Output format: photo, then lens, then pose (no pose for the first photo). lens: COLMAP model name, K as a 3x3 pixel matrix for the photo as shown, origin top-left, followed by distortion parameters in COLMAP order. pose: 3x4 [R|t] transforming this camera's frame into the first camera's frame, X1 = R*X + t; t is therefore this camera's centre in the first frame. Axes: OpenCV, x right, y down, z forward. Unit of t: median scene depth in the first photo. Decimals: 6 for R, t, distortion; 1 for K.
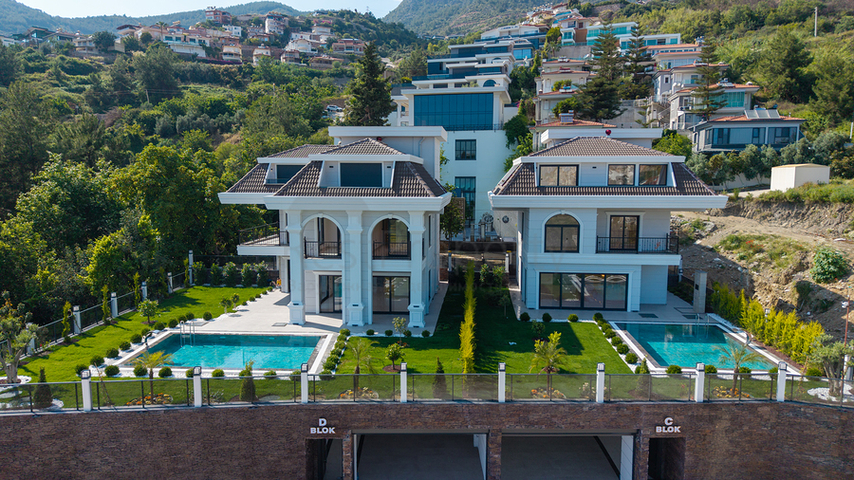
lens RADIAL K [[573.7, 0, 427.0], [0, 573.7, 240.0], [0, 0, 1]] dist [0.040402, -0.046261]
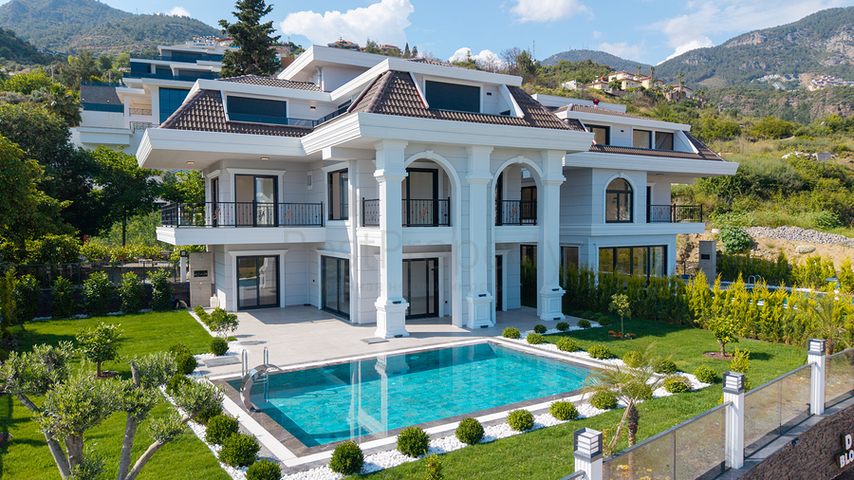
lens RADIAL K [[573.7, 0, 427.0], [0, 573.7, 240.0], [0, 0, 1]] dist [0.040402, -0.046261]
pose [[0.824277, -0.025021, 0.565634, -0.094336], [0.069219, 0.995983, -0.056811, 0.014703], [-0.561940, 0.085980, 0.822697, 0.087381]]
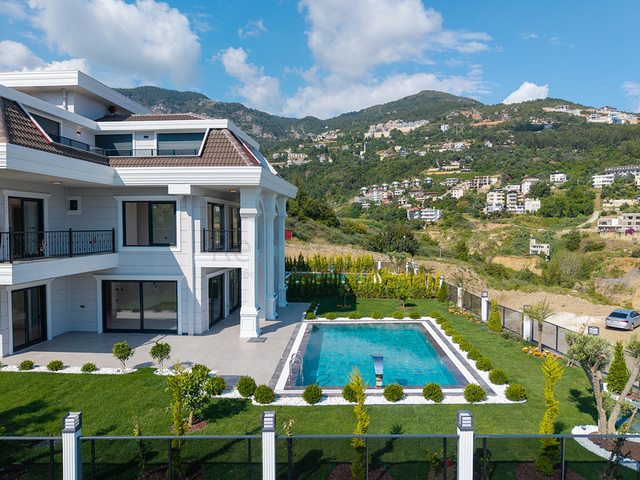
lens RADIAL K [[451.7, 0, 320.0], [0, 451.7, 240.0], [0, 0, 1]] dist [-0.000728, -0.000035]
pose [[-0.027038, -0.039906, 0.998838, -0.148552], [0.108367, 0.993197, 0.042615, 0.000205], [-0.993743, 0.109393, -0.022529, 0.162760]]
